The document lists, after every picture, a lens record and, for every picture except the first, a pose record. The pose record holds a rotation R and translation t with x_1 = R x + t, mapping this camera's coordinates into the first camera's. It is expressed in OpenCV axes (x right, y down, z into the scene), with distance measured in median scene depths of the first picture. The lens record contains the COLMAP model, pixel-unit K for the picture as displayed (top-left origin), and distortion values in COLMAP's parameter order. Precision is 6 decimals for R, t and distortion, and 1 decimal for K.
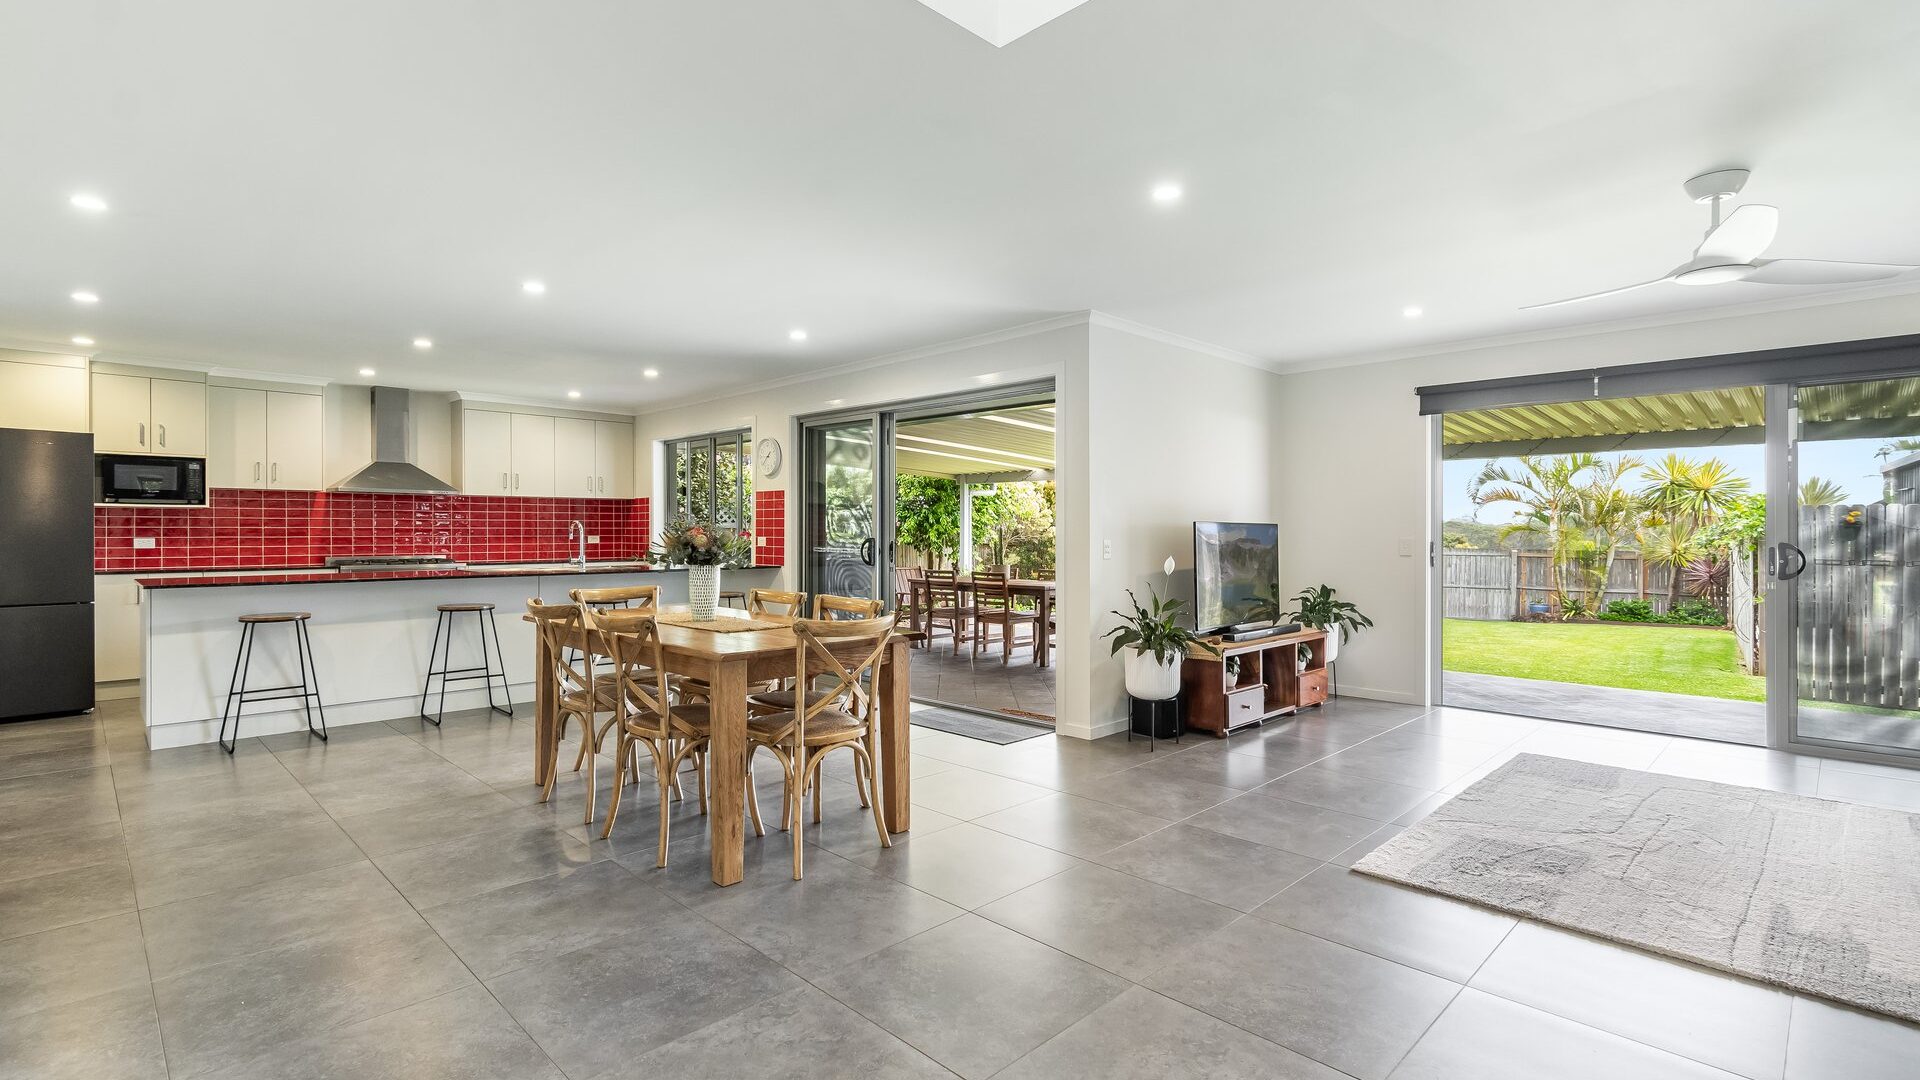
lens RADIAL K [[880.8, 0, 960.0], [0, 880.8, 540.0], [0, 0, 1]] dist [0.002152, 0.000578]
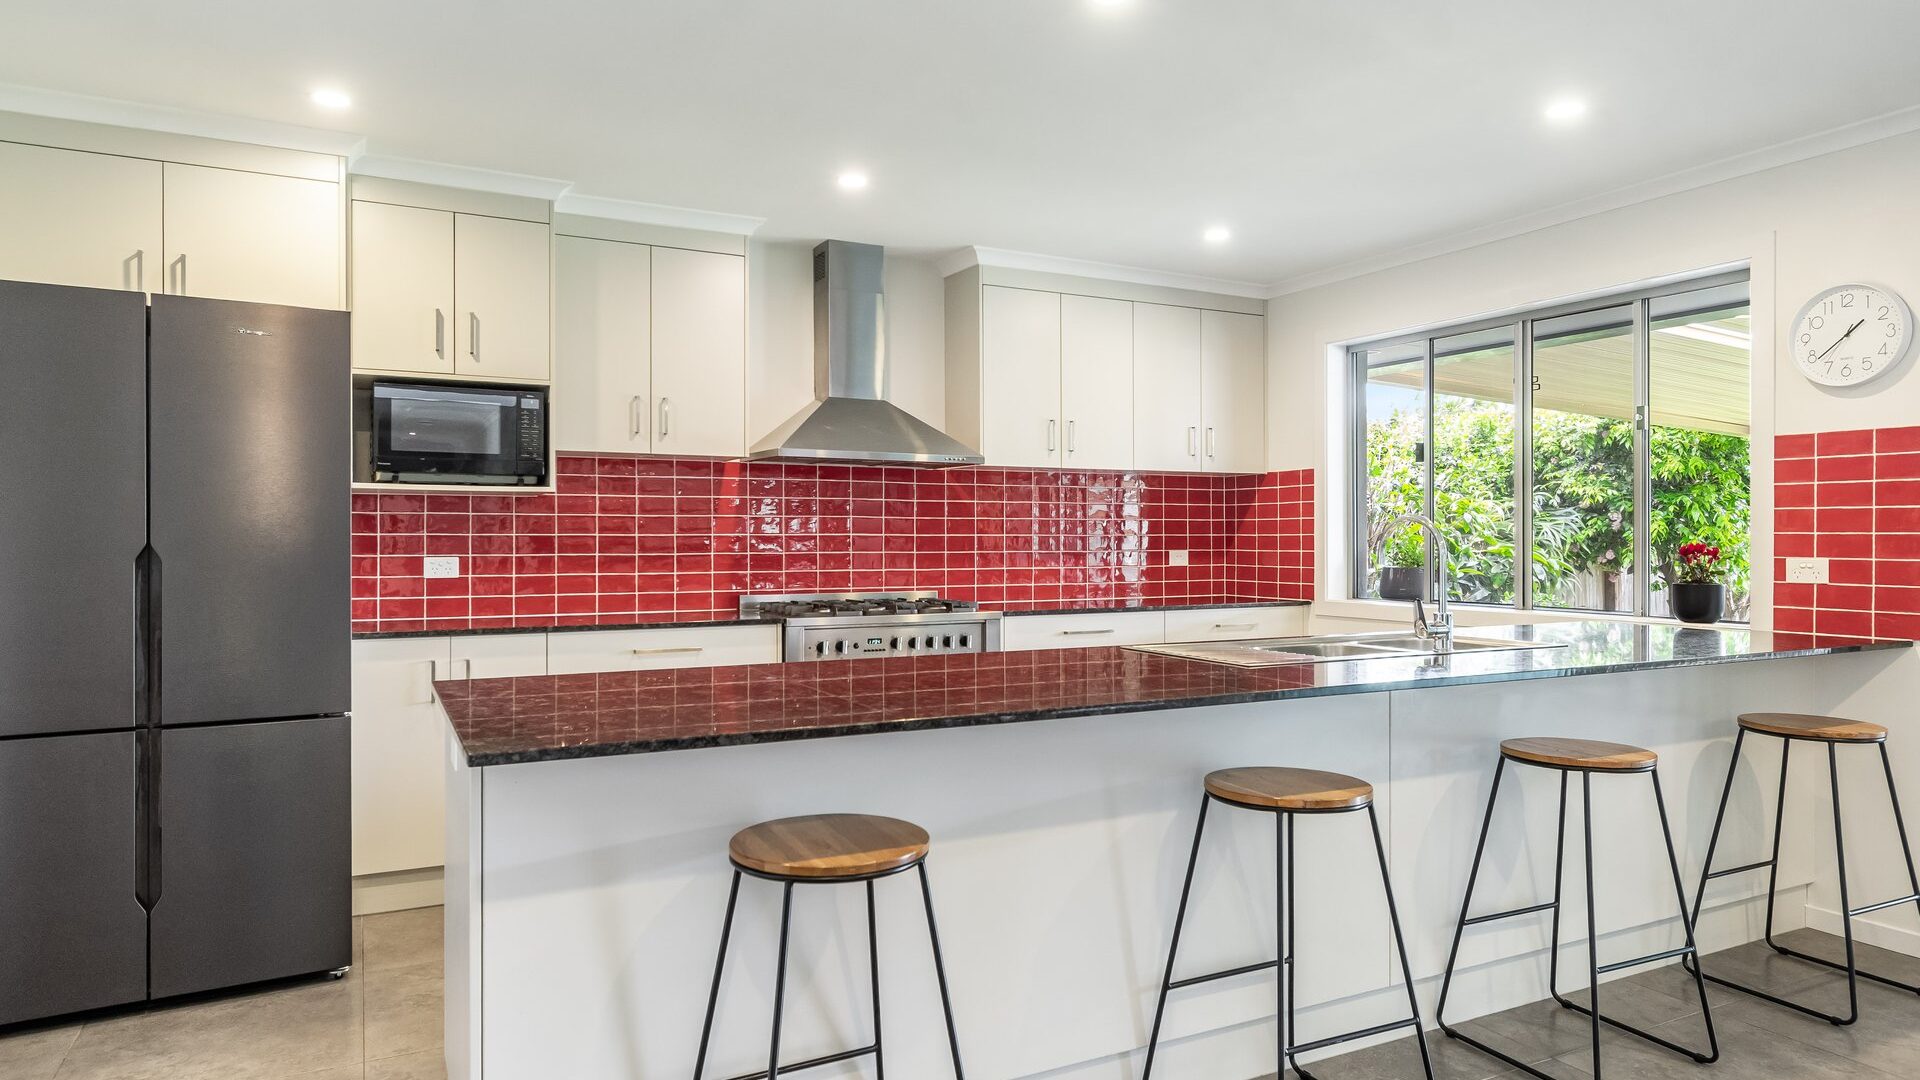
lens RADIAL K [[1152.5, 0, 960.2], [0, 1152.5, 551.0], [0, 0, 1]] dist [0.005804, 0.001750]
pose [[0.952348, 0.002406, -0.305005, -0.457913], [-0.002090, 0.999997, 0.001363, -0.006864], [0.305007, -0.000660, 0.952350, 0.481837]]
